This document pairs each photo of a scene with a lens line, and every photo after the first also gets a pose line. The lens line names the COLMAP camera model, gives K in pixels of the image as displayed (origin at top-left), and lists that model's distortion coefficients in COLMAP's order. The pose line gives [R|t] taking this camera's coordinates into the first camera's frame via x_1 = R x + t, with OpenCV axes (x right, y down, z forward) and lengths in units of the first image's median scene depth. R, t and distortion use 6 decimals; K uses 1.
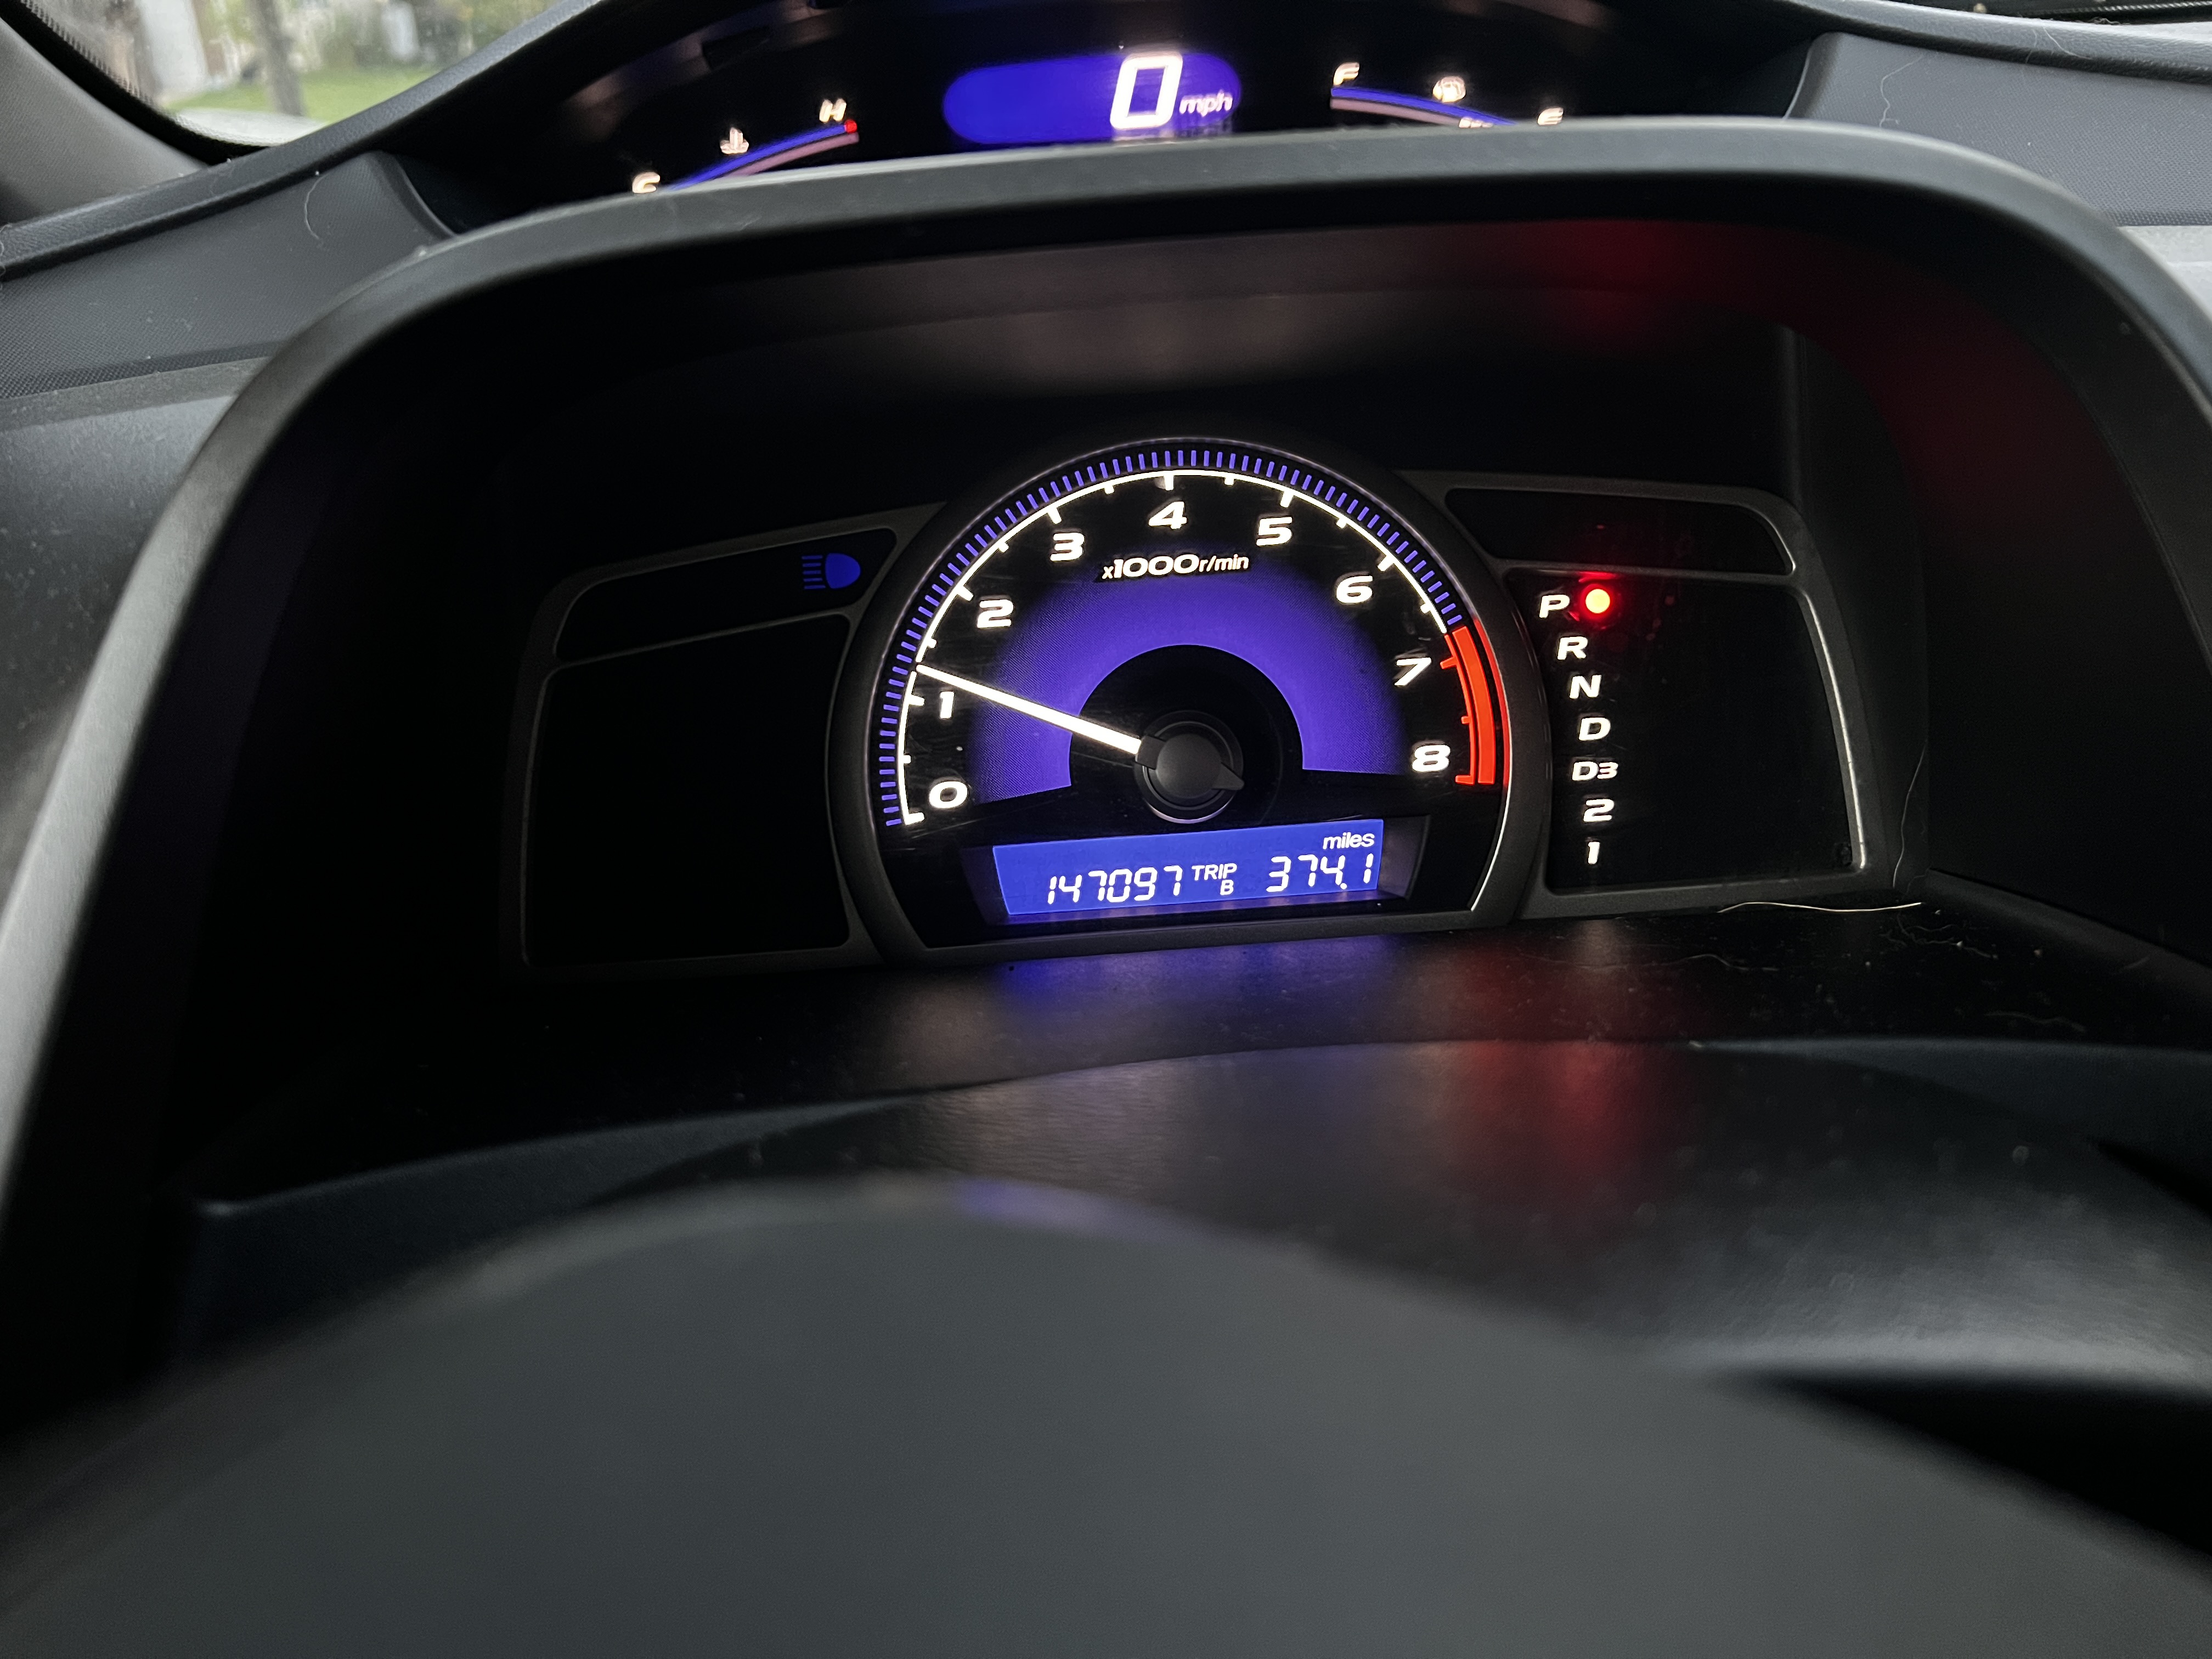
lens RADIAL K [[1658.7, 0, 1104.8], [0, 1658.7, 830.7], [0, 0, 1]] dist [0.000080, -0.004663]
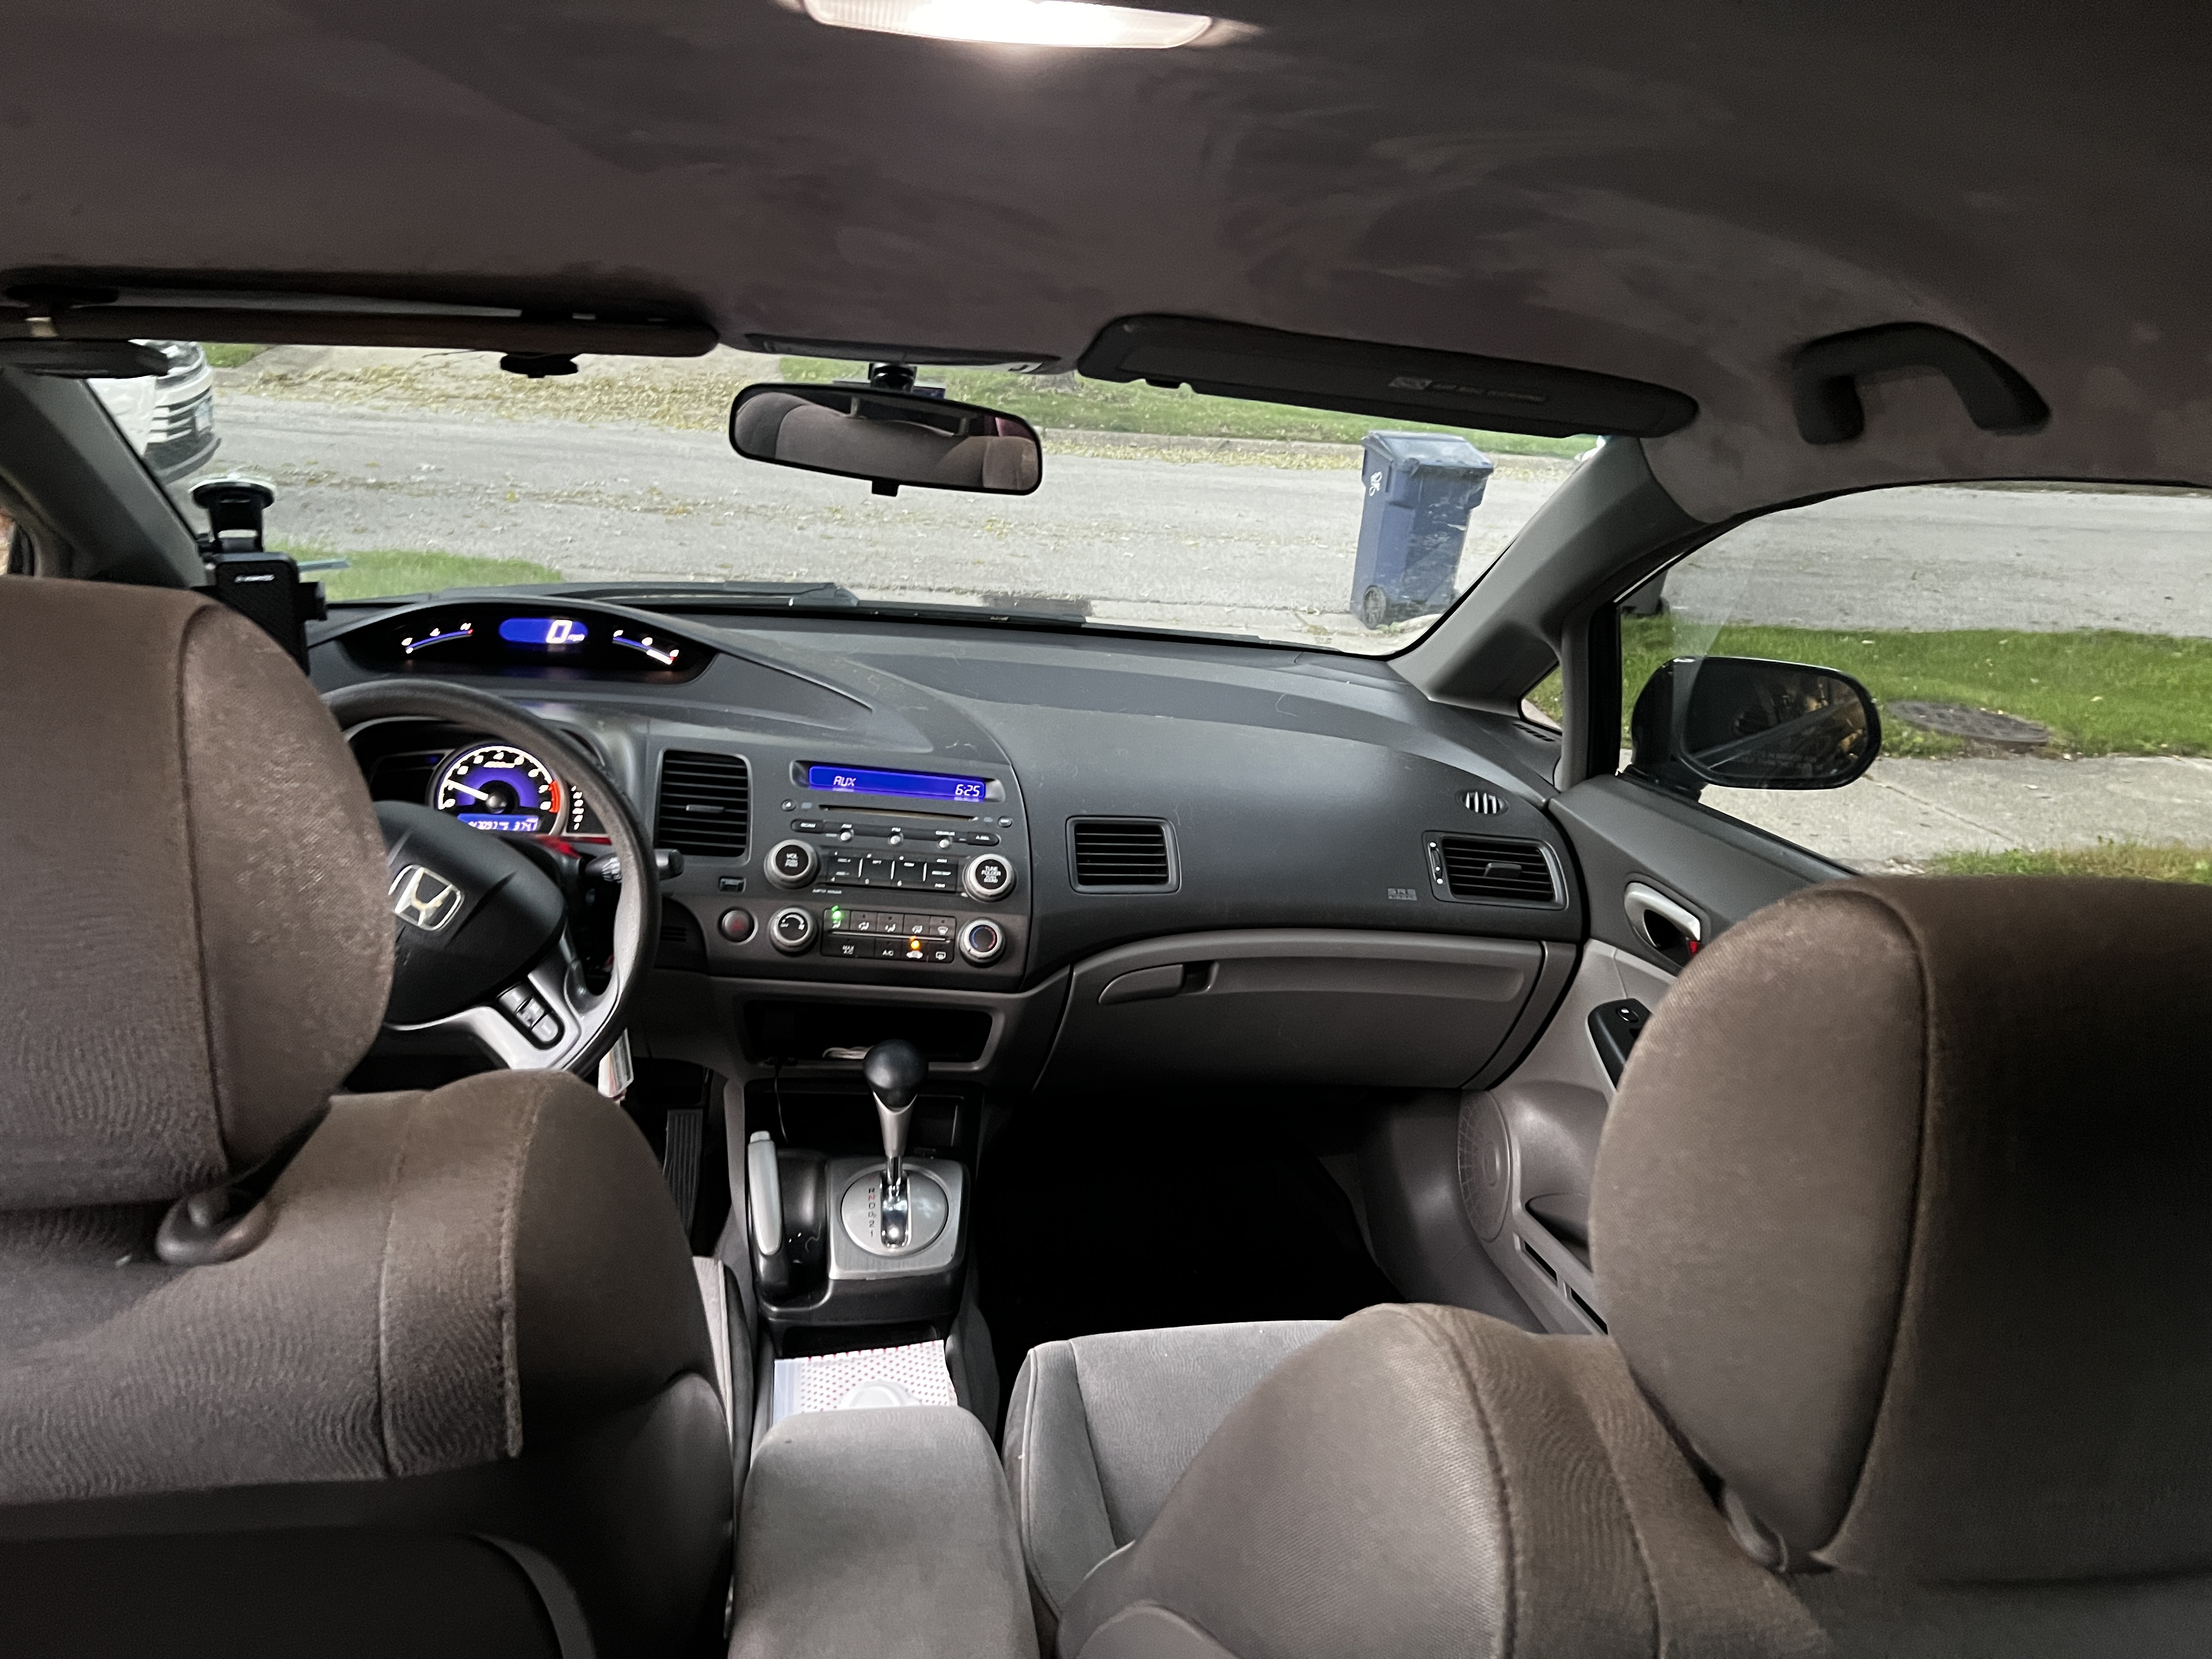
lens RADIAL K [[1658.7, 0, 1107.7], [0, 1658.7, 828.4], [0, 0, 1]] dist [0.000080, -0.004663]
pose [[0.982536, 0.099272, 0.157378, 1.148170], [-0.079465, 0.988648, -0.127514, 0.568266], [-0.168250, 0.112781, 0.979271, -4.549714]]
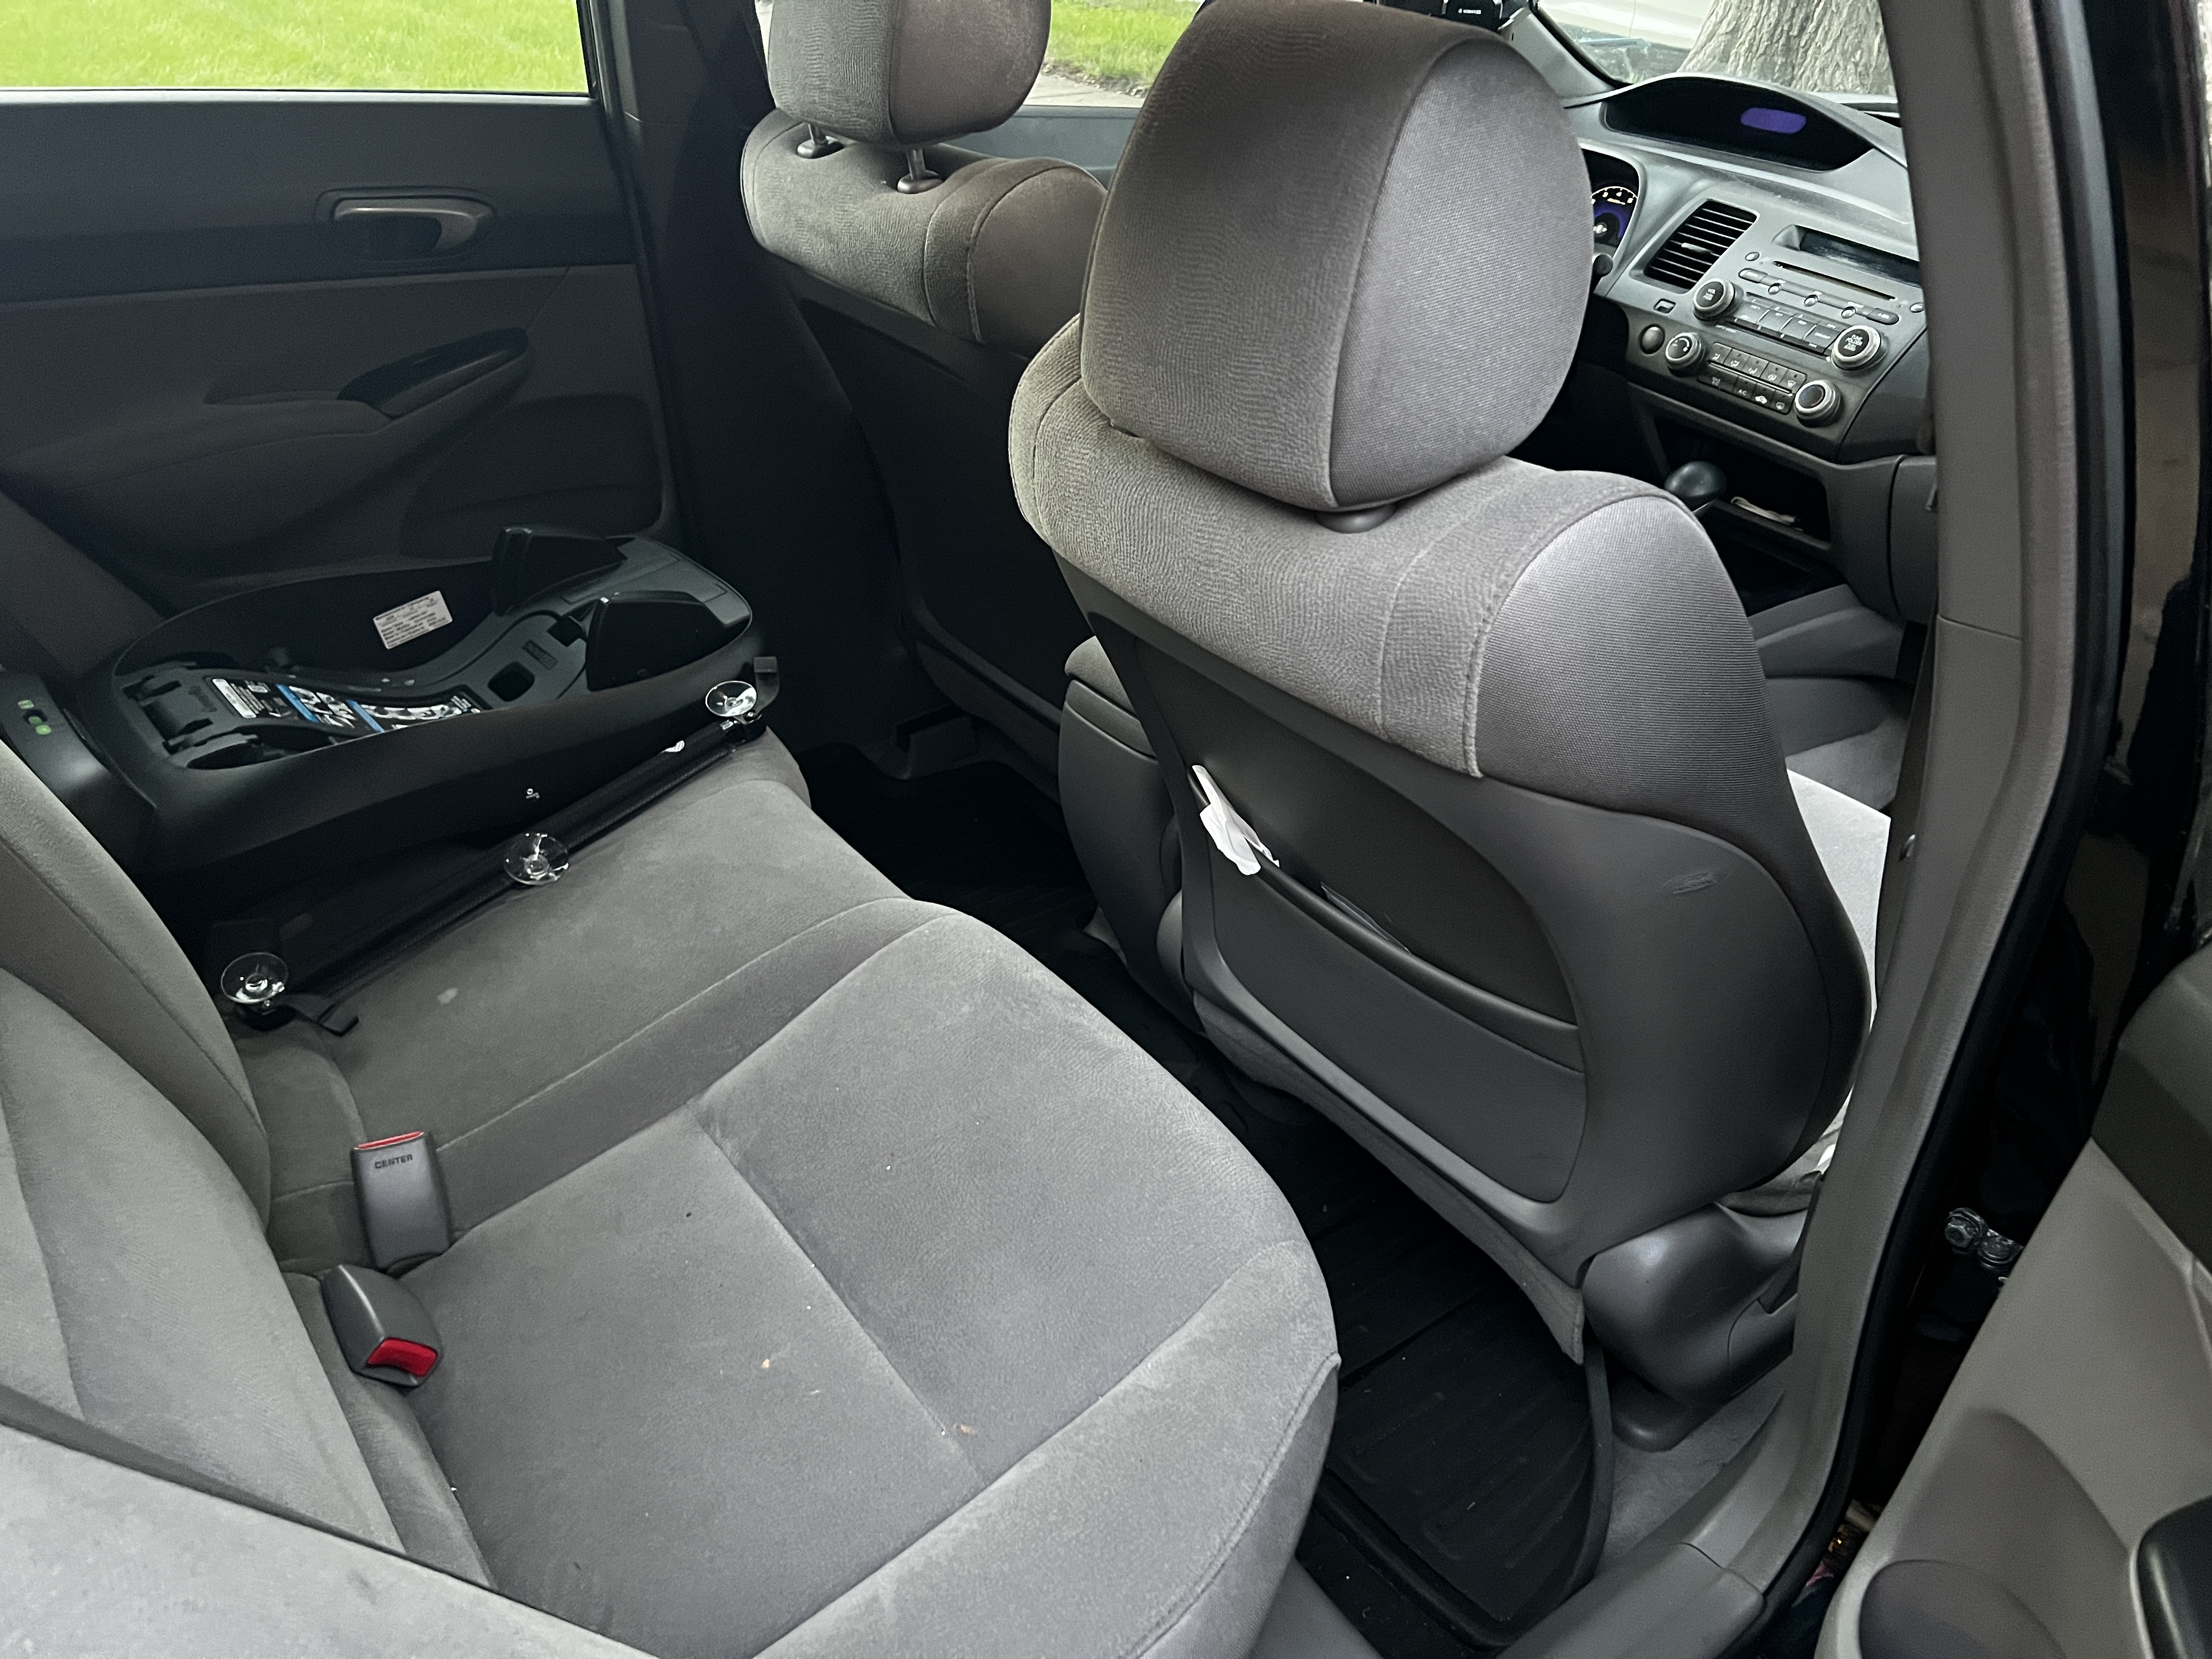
lens RADIAL K [[1658.7, 0, 1104.4], [0, 1658.7, 826.8], [0, 0, 1]] dist [0.000080, -0.004663]
pose [[0.554591, 0.509814, -0.657661, 4.551656], [-0.417048, 0.854207, 0.310487, 0.772619], [0.720069, 0.102083, 0.686352, -4.791668]]
